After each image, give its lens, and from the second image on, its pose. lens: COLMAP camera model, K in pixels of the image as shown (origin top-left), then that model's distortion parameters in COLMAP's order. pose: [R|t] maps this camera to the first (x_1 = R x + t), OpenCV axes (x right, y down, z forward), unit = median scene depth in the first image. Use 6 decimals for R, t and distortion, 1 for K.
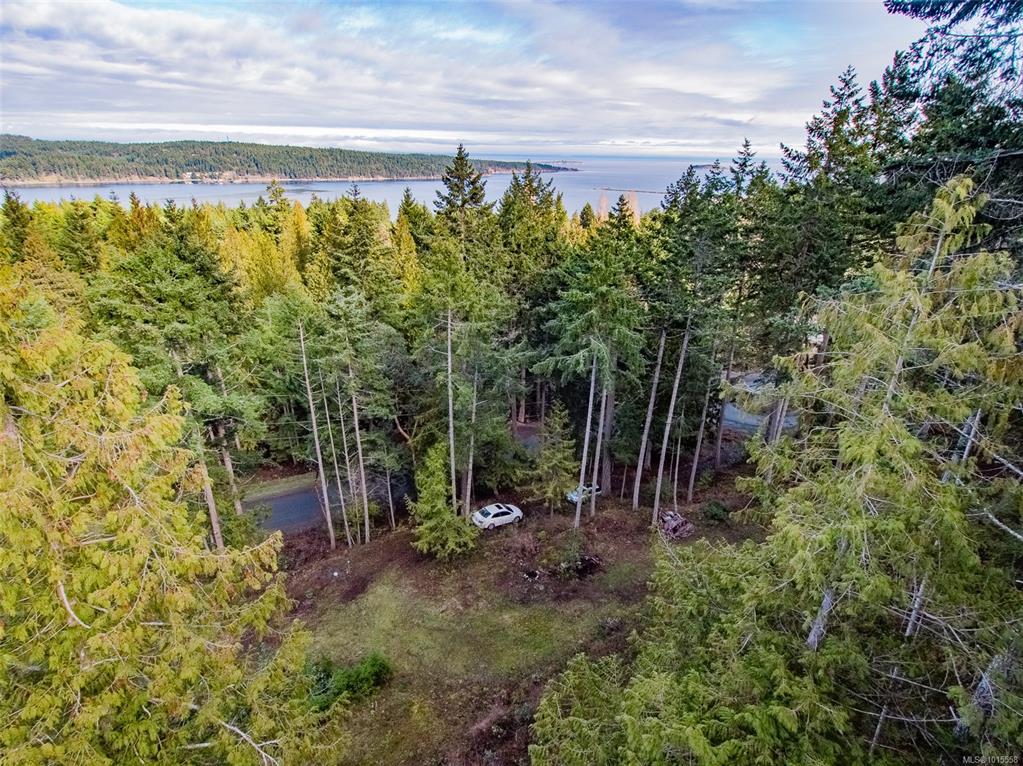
lens RADIAL K [[536.4, 0, 512.3], [0, 536.4, 386.1], [0, 0, 1]] dist [0.014696, -0.004391]
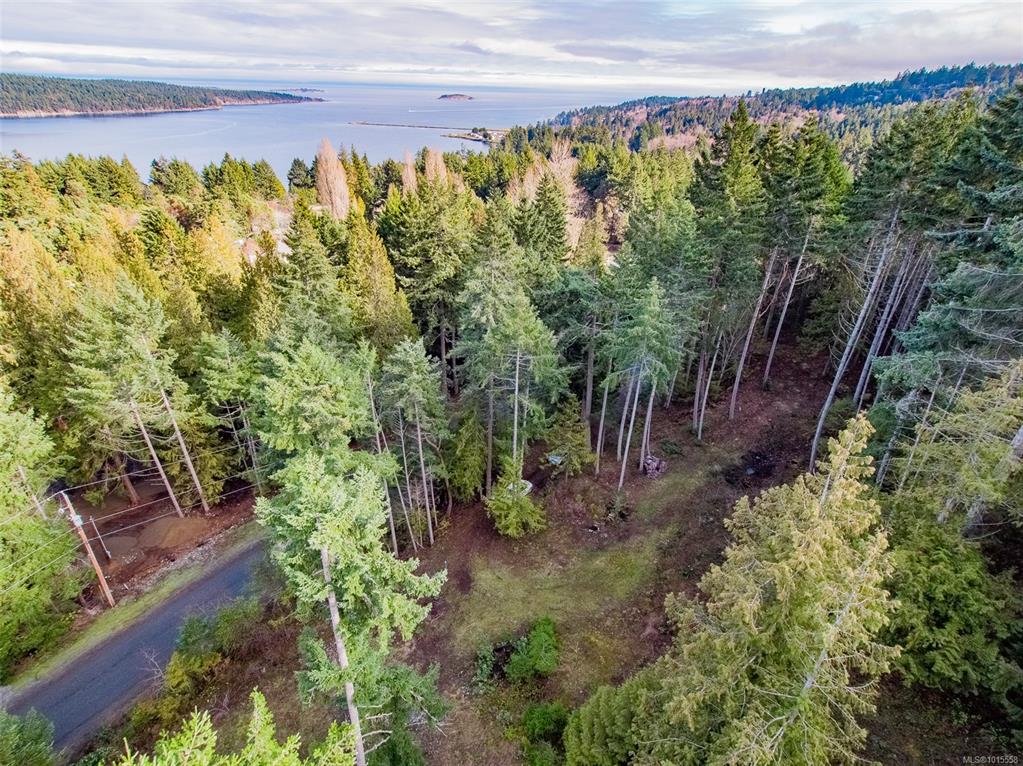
lens RADIAL K [[536.4, 0, 510.9], [0, 536.4, 384.9], [0, 0, 1]] dist [0.014696, -0.004391]
pose [[0.914810, -0.190873, 0.355937, -0.539272], [0.152241, 0.979239, 0.133841, -0.202125], [-0.374094, -0.068251, 0.924876, -0.133291]]
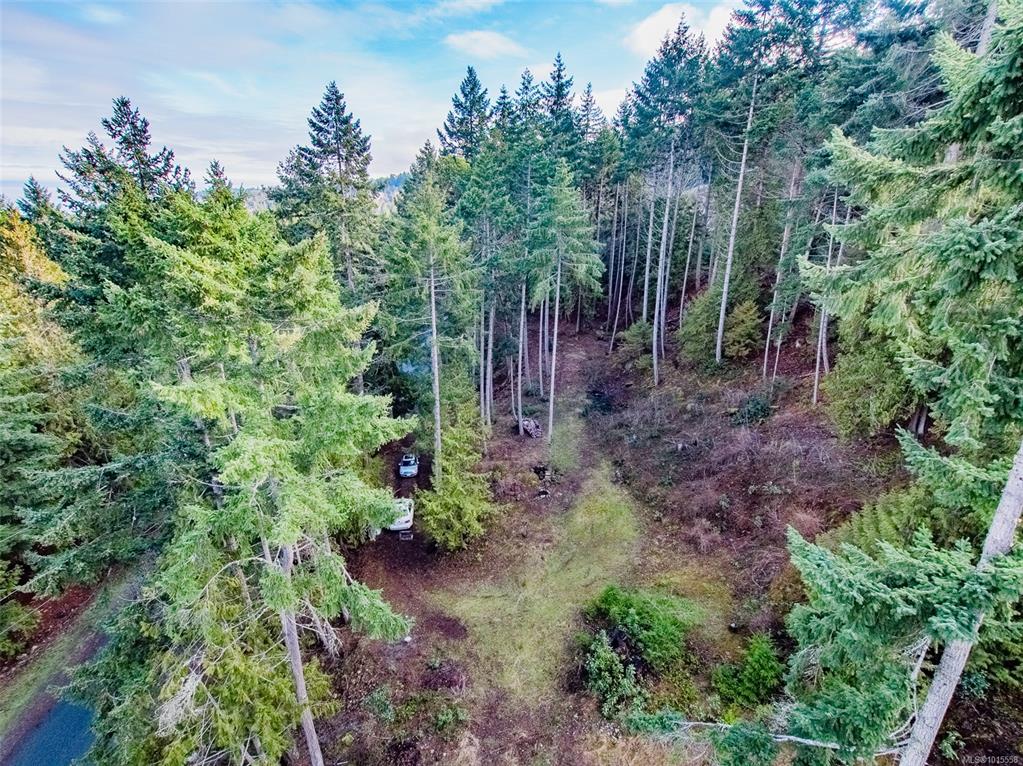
lens RADIAL K [[536.4, 0, 511.8], [0, 536.4, 384.5], [0, 0, 1]] dist [0.014696, -0.004391]
pose [[0.435196, -0.316939, 0.842706, -0.806162], [0.348847, 0.922236, 0.166696, -0.054562], [-0.830006, 0.221430, 0.511917, 0.427445]]
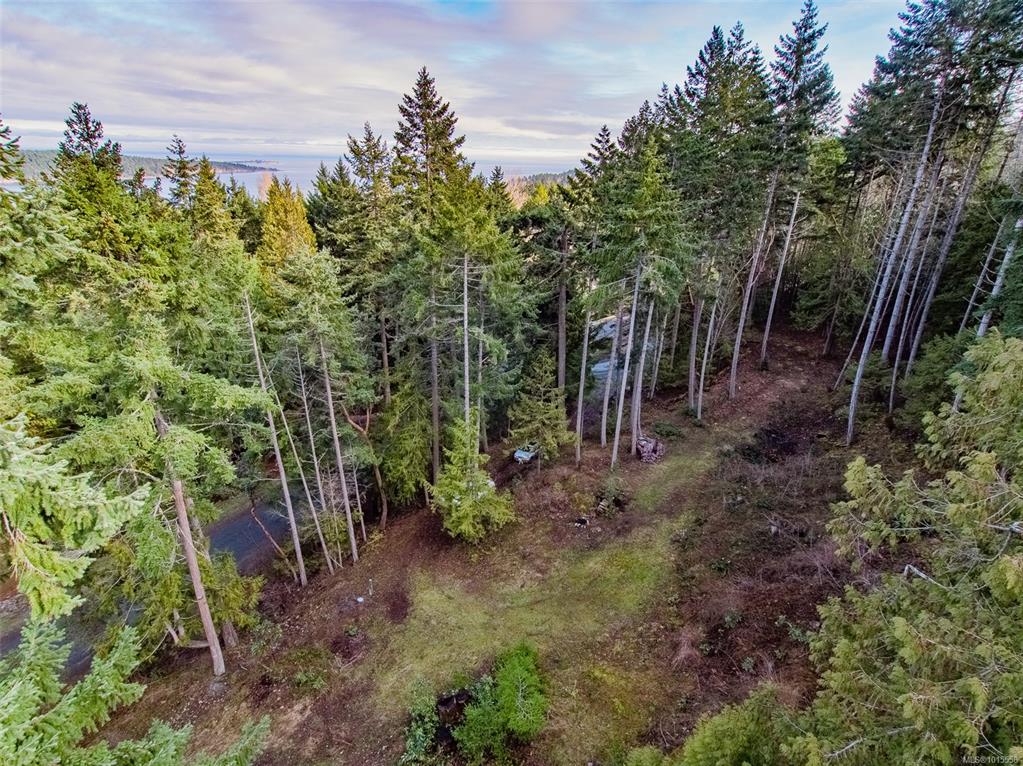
lens RADIAL K [[536.4, 0, 511.2], [0, 536.4, 385.1], [0, 0, 1]] dist [0.014696, -0.004391]
pose [[0.878100, -0.183523, 0.441881, -0.437632], [0.184478, 0.981971, 0.041242, 0.044752], [-0.441483, 0.045303, 0.896125, 0.171881]]
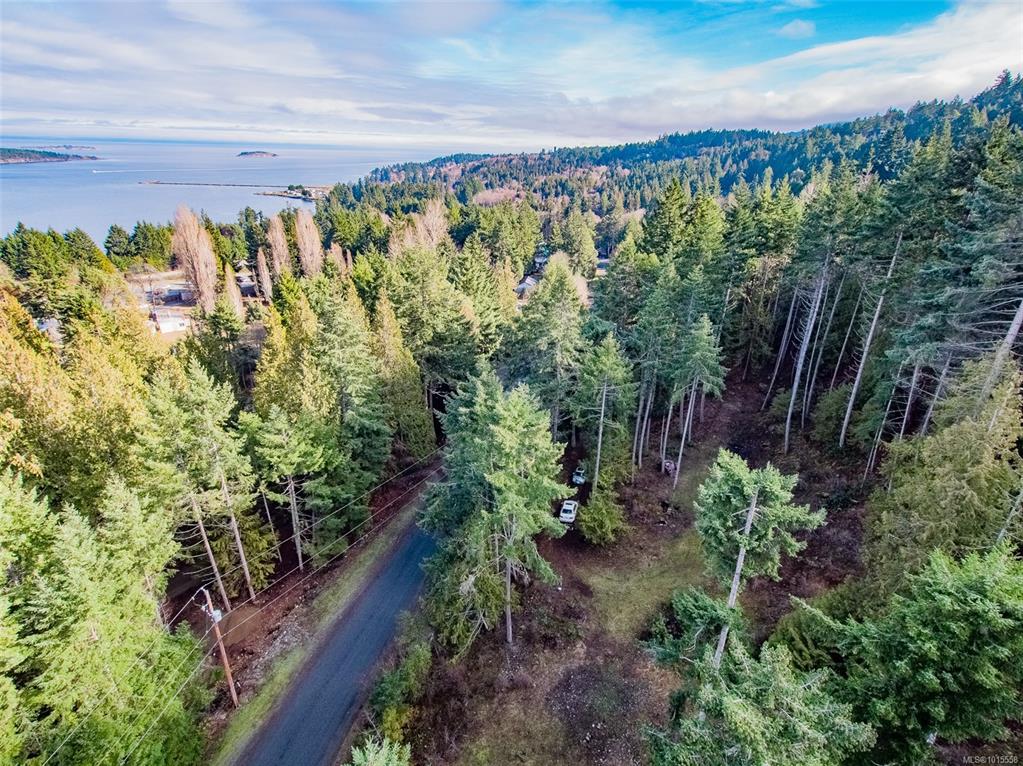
lens RADIAL K [[536.4, 0, 510.6], [0, 536.4, 385.4], [0, 0, 1]] dist [0.014696, -0.004391]
pose [[0.741506, -0.268860, 0.614722, -1.139251], [0.256103, 0.960249, 0.111059, -0.329142], [-0.620146, 0.075081, 0.780886, -0.012873]]
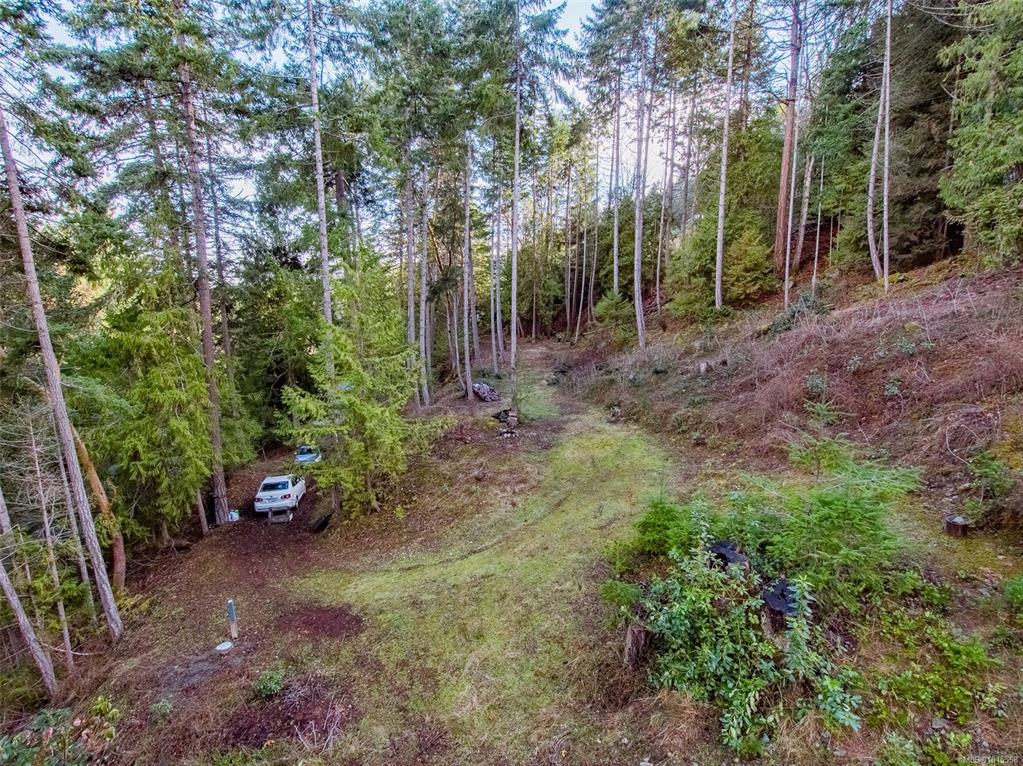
lens RADIAL K [[536.4, 0, 512.7], [0, 536.4, 387.3], [0, 0, 1]] dist [0.014696, -0.004391]
pose [[0.341210, -0.178929, 0.922800, -0.561546], [0.369574, 0.928191, 0.043322, 0.258012], [-0.864286, 0.326261, 0.382836, 0.682389]]
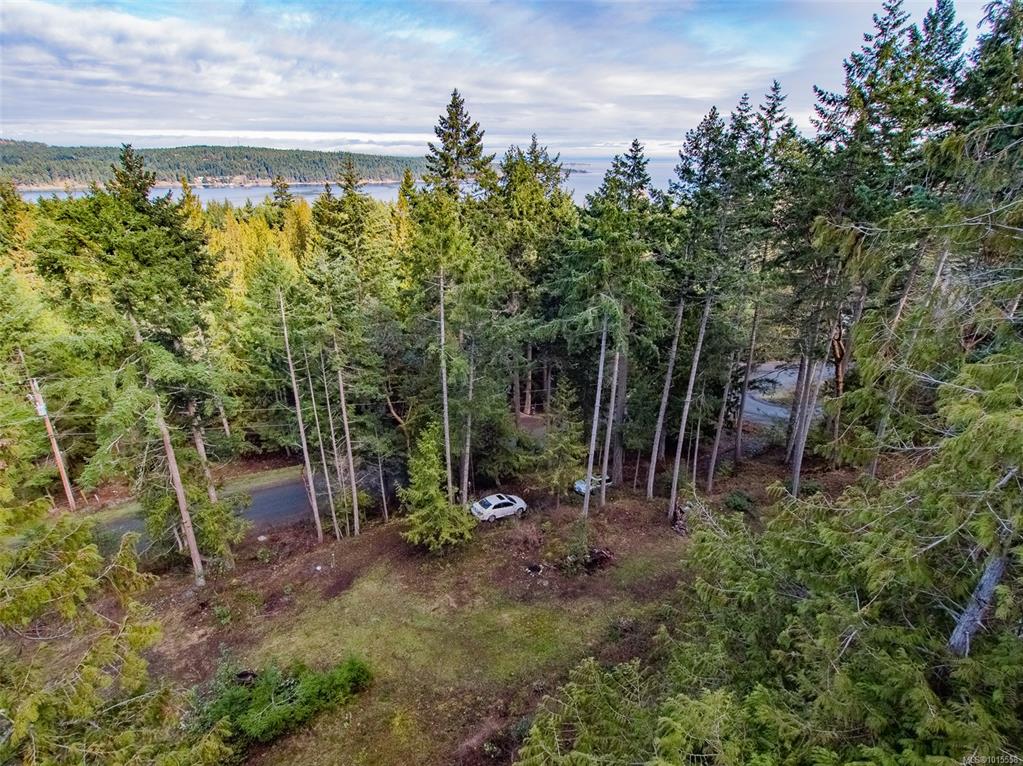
lens RADIAL K [[536.4, 0, 513.1], [0, 536.4, 387.3], [0, 0, 1]] dist [0.014696, -0.004391]
pose [[0.999881, -0.001154, -0.015352, 0.013506], [0.001104, 0.999994, -0.003263, 0.049261], [0.015355, 0.003246, 0.999877, 0.100508]]
